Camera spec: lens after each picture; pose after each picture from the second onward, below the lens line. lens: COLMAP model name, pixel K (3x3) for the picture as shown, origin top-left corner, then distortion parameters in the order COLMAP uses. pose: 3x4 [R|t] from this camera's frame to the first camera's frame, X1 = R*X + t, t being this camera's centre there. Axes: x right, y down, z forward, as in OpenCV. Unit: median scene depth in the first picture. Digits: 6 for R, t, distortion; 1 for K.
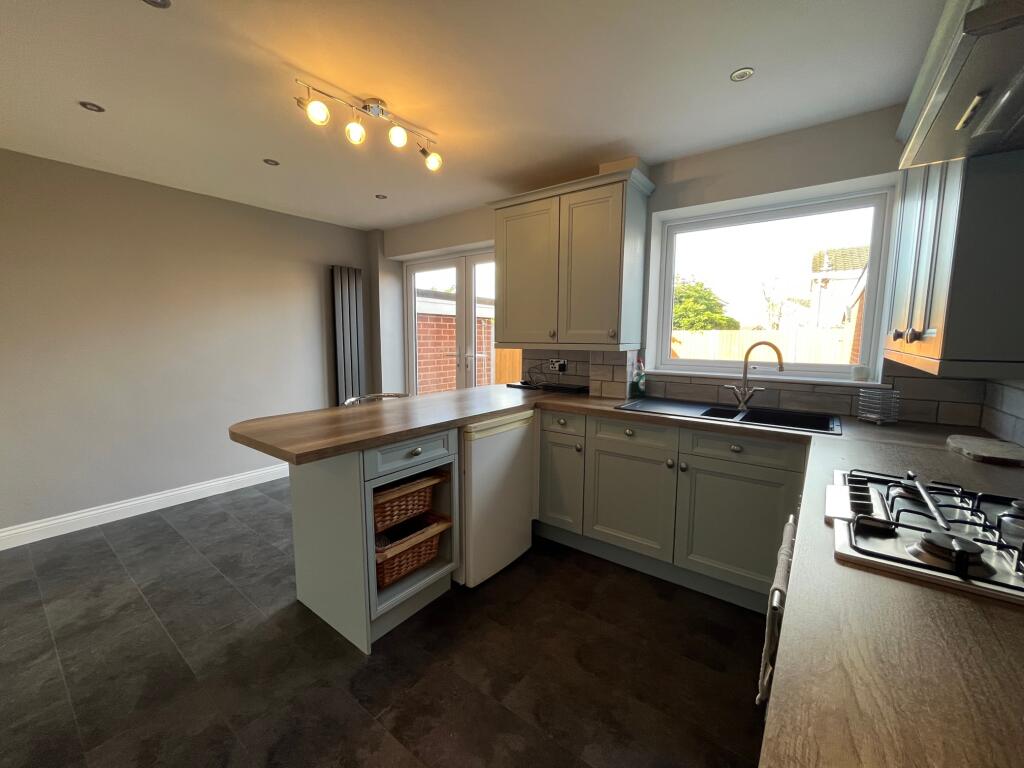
lens RADIAL K [[412.7, 0, 511.9], [0, 412.7, 386.4], [0, 0, 1]] dist [-0.004249, 0.000487]
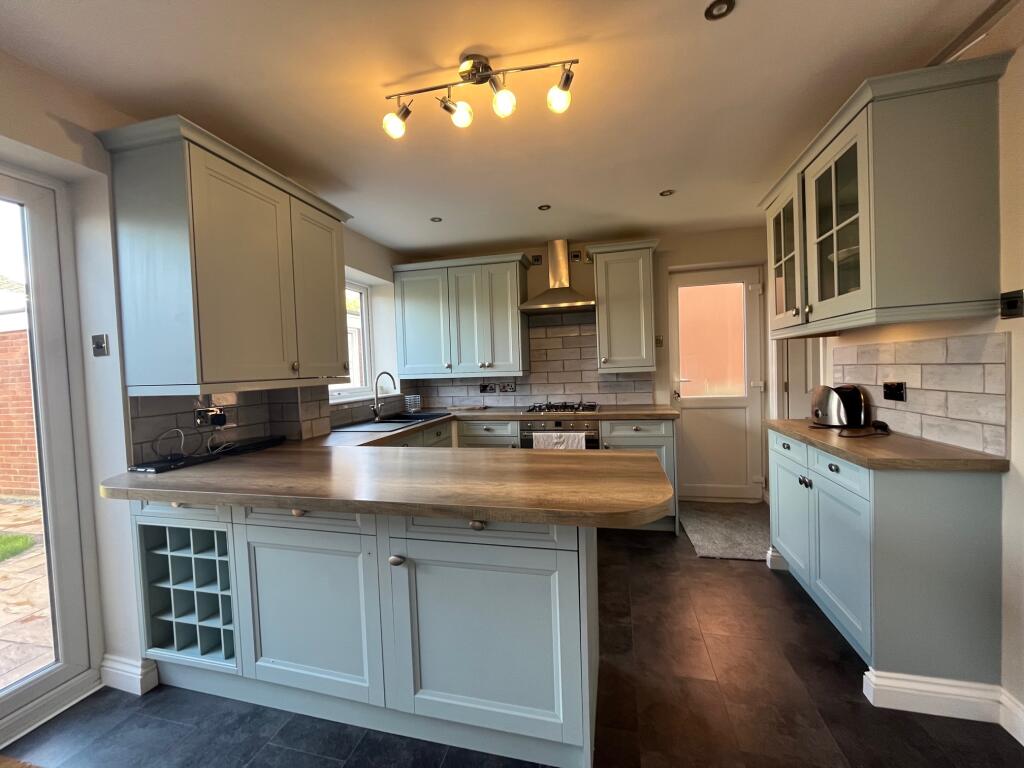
lens RADIAL K [[412.7, 0, 511.2], [0, 412.7, 382.5], [0, 0, 1]] dist [-0.004249, 0.000487]
pose [[-0.388674, -0.027935, 0.920952, -0.845538], [0.128028, 0.988206, 0.084007, -0.124708], [-0.912437, 0.150559, -0.380513, 1.031439]]
